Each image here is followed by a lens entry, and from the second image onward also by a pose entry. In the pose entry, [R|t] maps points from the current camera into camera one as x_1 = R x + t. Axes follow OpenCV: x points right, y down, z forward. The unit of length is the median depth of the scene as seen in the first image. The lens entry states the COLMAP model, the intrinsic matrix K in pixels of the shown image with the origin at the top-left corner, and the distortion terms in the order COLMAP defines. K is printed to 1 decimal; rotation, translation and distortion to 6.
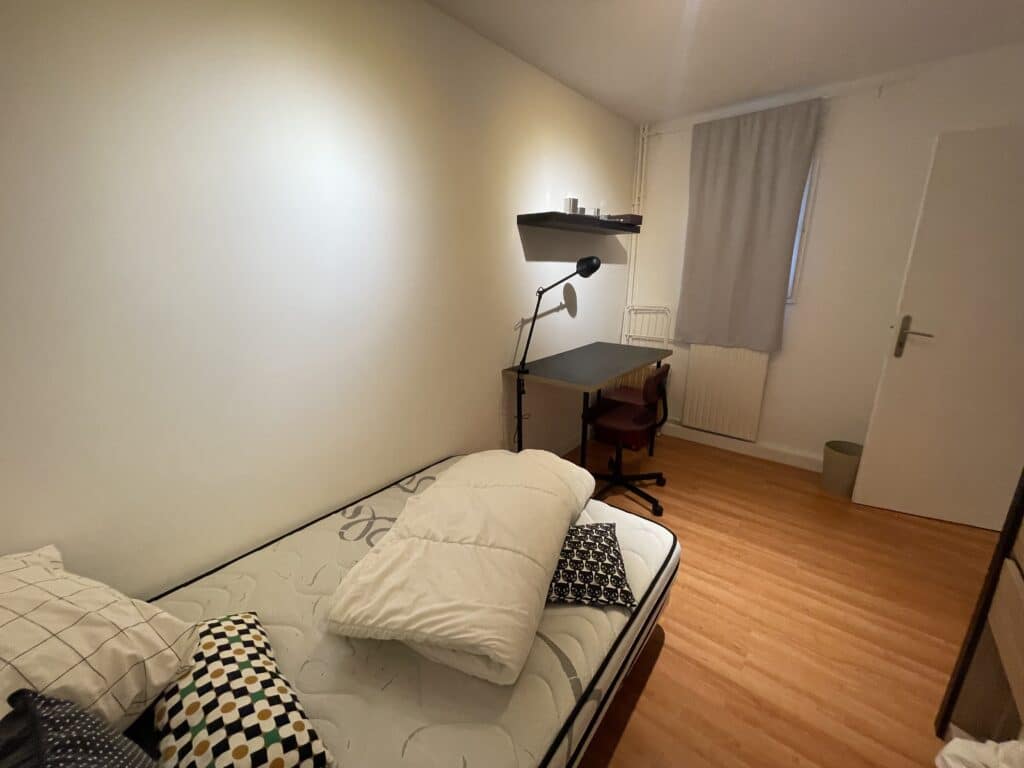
lens RADIAL K [[413.1, 0, 506.9], [0, 413.1, 382.9], [0, 0, 1]] dist [-0.001479, -0.000179]
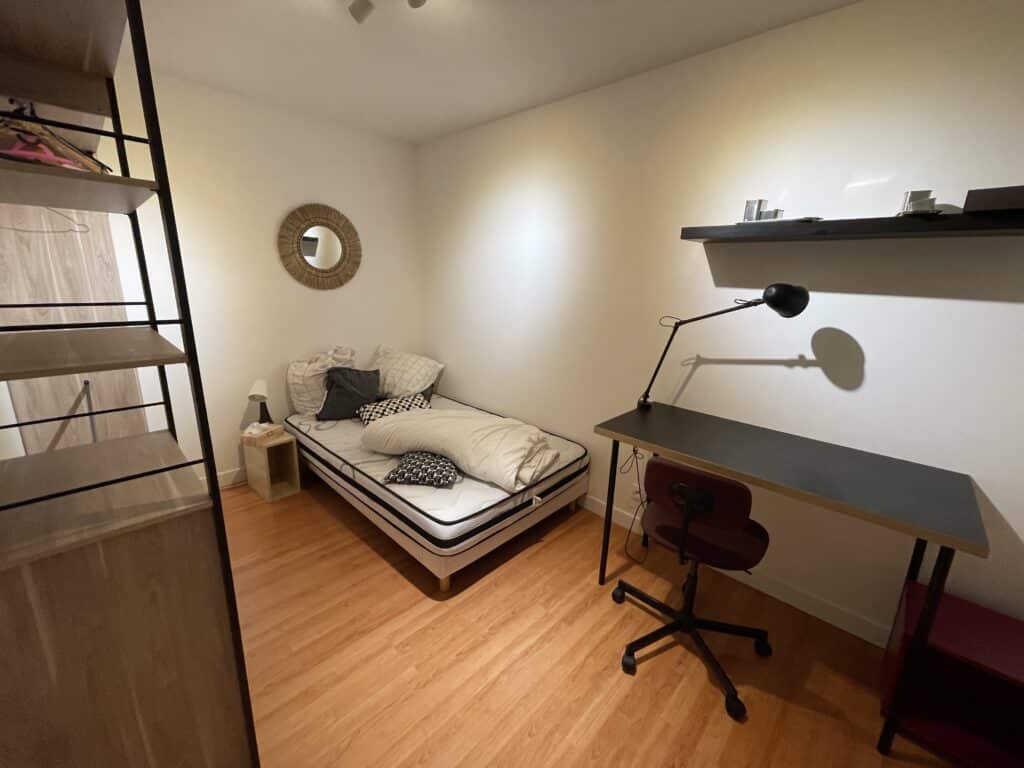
lens RADIAL K [[415.3, 0, 507.5], [0, 415.3, 378.0], [0, 0, 1]] dist [-0.000286, 0.000162]
pose [[-0.081100, 0.246489, -0.965746, 1.306455], [-0.293432, 0.920092, 0.259478, -0.324798], [0.952534, 0.304425, -0.002291, 0.975698]]
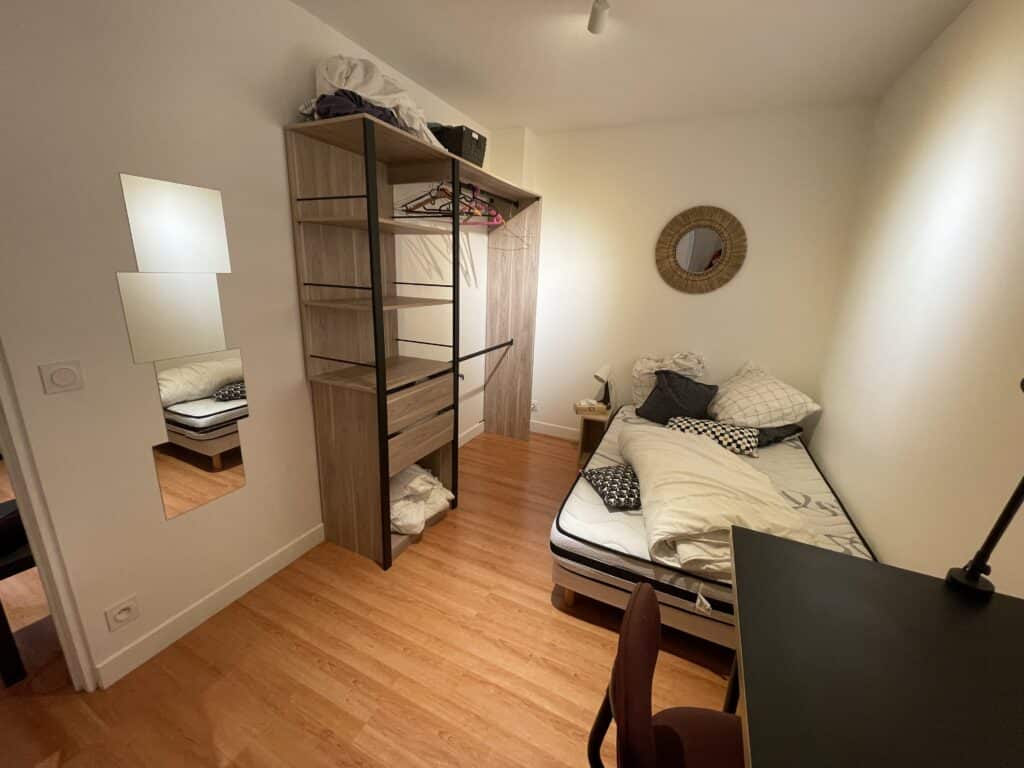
lens RADIAL K [[415.3, 0, 507.5], [0, 415.3, 378.0], [0, 0, 1]] dist [-0.000286, 0.000162]
pose [[-0.969770, 0.037476, -0.241126, 0.732863], [-0.090271, 0.862941, 0.497175, -0.474017], [0.226710, 0.503912, -0.833472, 1.576330]]
